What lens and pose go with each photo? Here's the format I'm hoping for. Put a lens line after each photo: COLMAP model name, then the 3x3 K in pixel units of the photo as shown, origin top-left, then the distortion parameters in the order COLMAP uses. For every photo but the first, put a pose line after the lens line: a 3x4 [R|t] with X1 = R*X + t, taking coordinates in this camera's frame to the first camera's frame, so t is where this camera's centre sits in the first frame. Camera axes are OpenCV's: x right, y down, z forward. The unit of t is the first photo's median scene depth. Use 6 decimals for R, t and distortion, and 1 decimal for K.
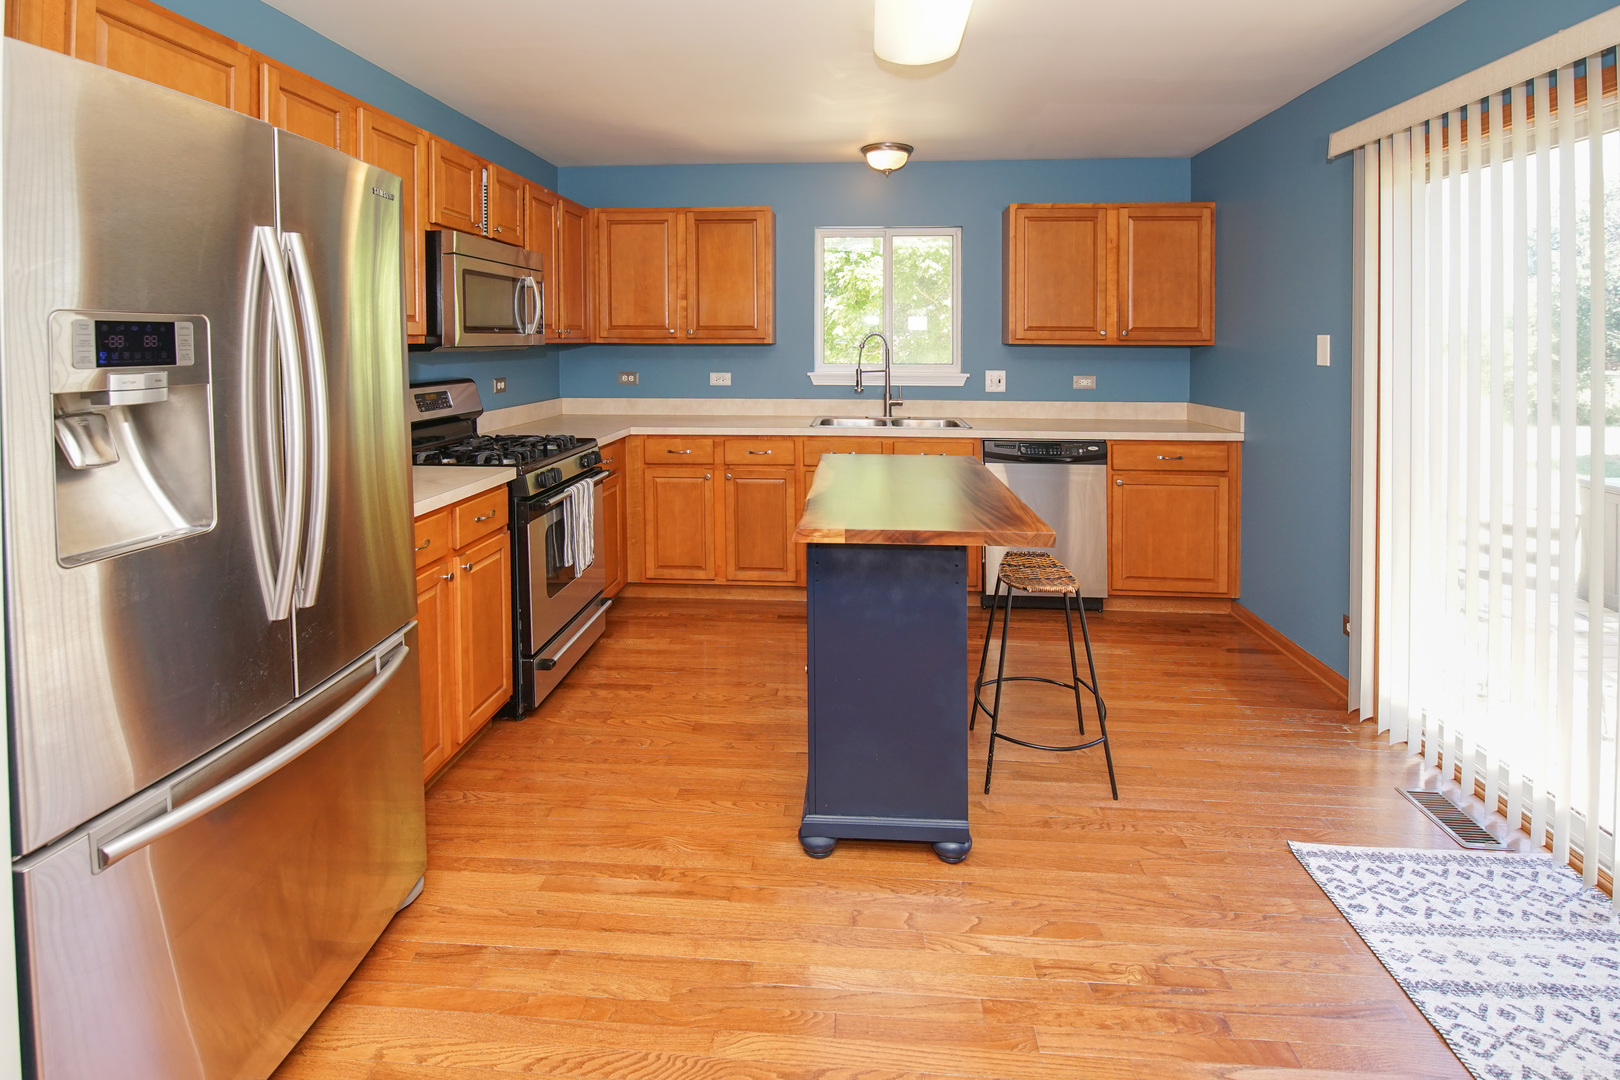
lens RADIAL K [[750.2, 0, 818.8], [0, 750.2, 483.9], [0, 0, 1]] dist [-0.020553, -0.000608]
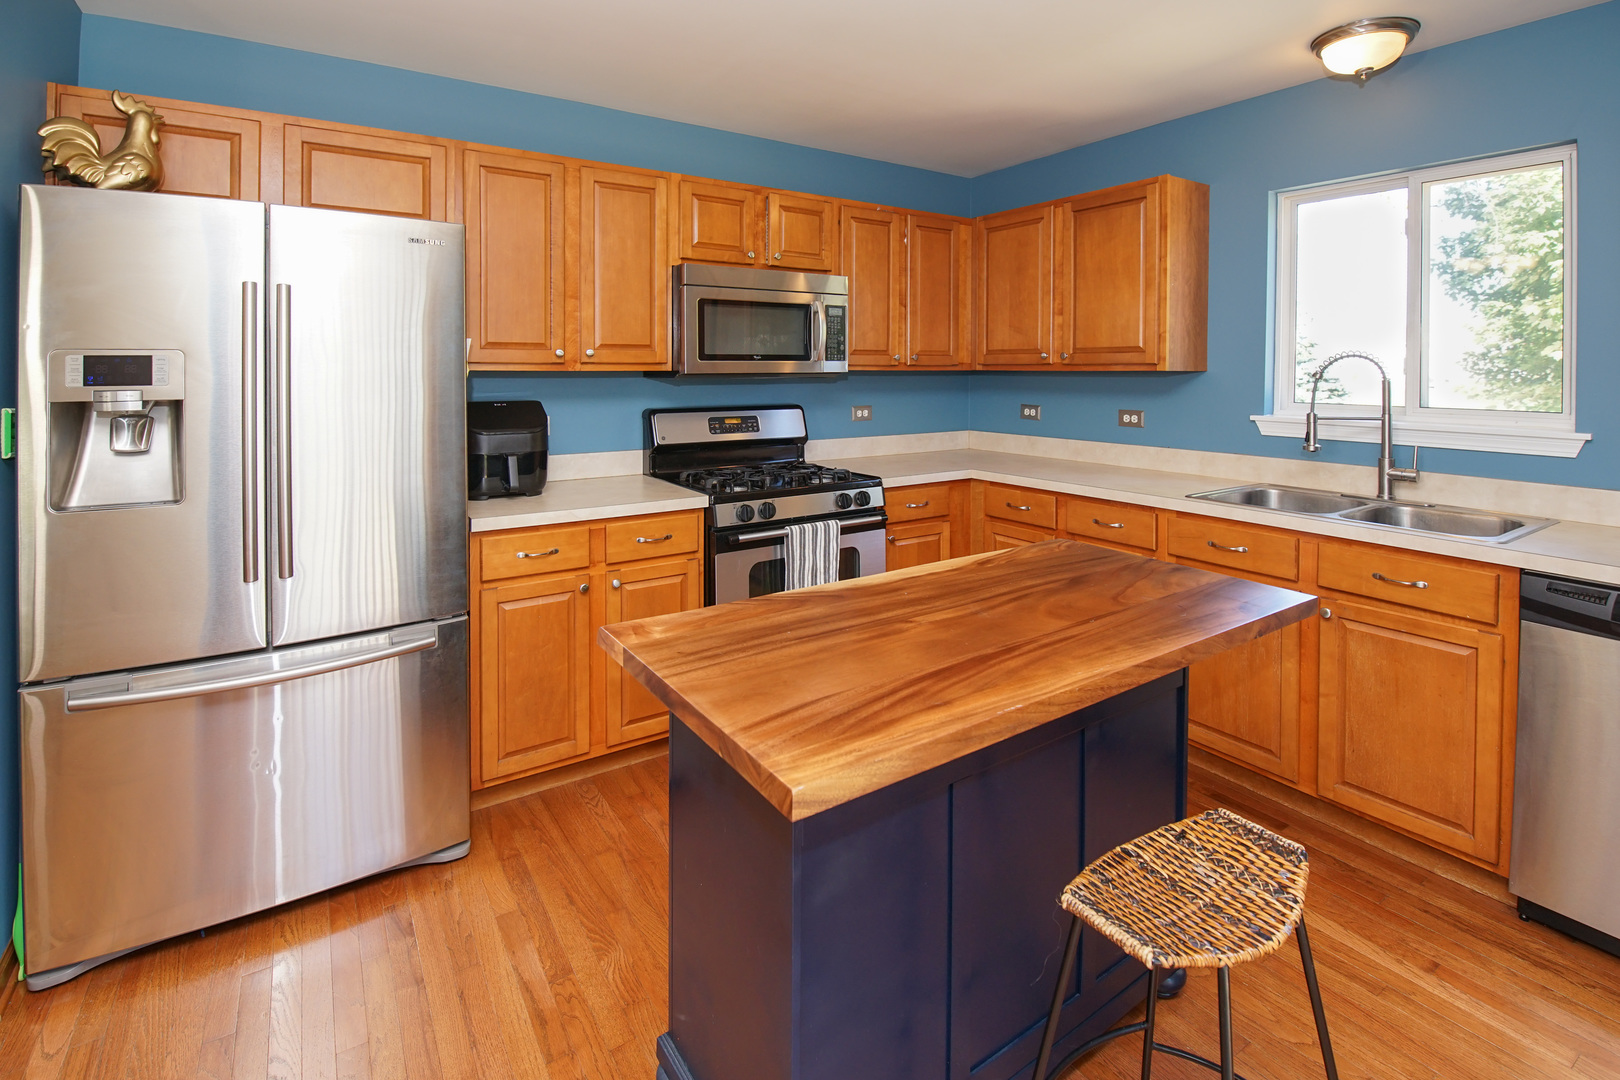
lens RADIAL K [[750.2, 0, 818.8], [0, 750.2, 483.9], [0, 0, 1]] dist [-0.020553, -0.000608]
pose [[0.607238, 0.117222, -0.785825, 0.305556], [-0.146314, 0.988639, 0.034413, -0.063178], [0.780932, 0.094080, 0.617490, 0.343421]]
